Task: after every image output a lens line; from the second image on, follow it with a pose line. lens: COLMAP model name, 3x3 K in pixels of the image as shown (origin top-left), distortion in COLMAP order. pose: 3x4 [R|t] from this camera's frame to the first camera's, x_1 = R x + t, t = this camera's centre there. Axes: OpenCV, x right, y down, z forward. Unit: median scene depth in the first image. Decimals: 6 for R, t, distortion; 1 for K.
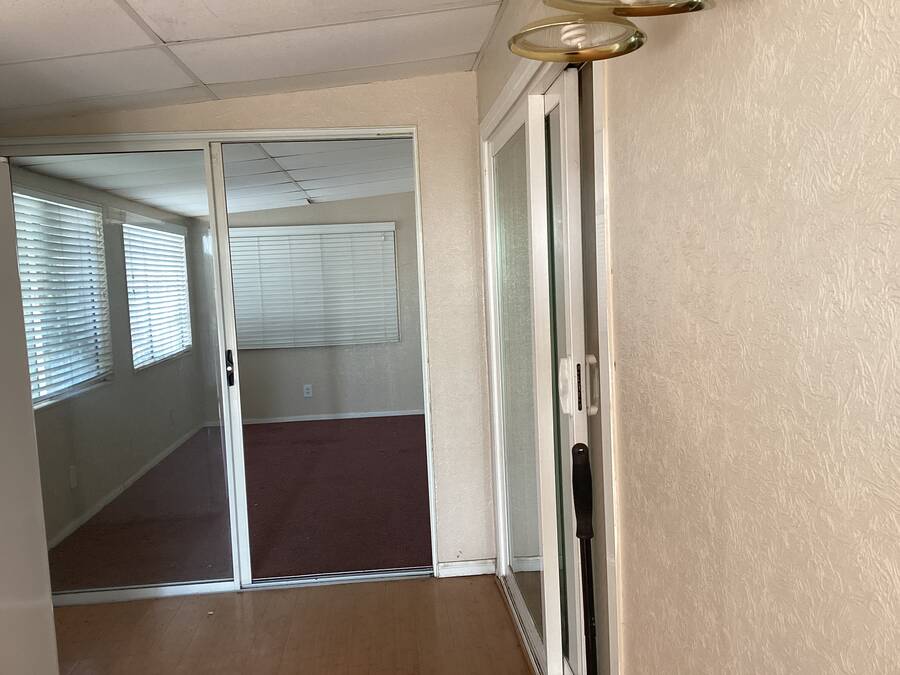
lens RADIAL K [[816.3, 0, 450.0], [0, 816.3, 337.5], [0, 0, 1]] dist [0.109495, -0.210232]
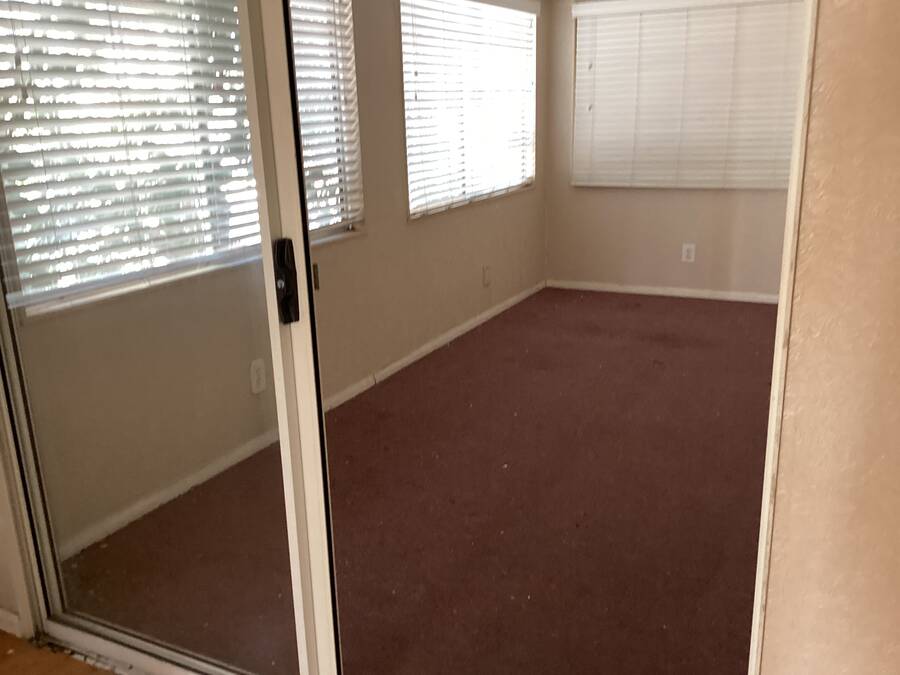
lens RADIAL K [[816.3, 0, 450.0], [0, 816.3, 337.5], [0, 0, 1]] dist [0.109495, -0.210232]
pose [[0.854033, 0.158373, -0.495526, 0.008512], [-0.045487, 0.971619, 0.232138, -0.022035], [0.518226, -0.175713, 0.836998, 0.416534]]
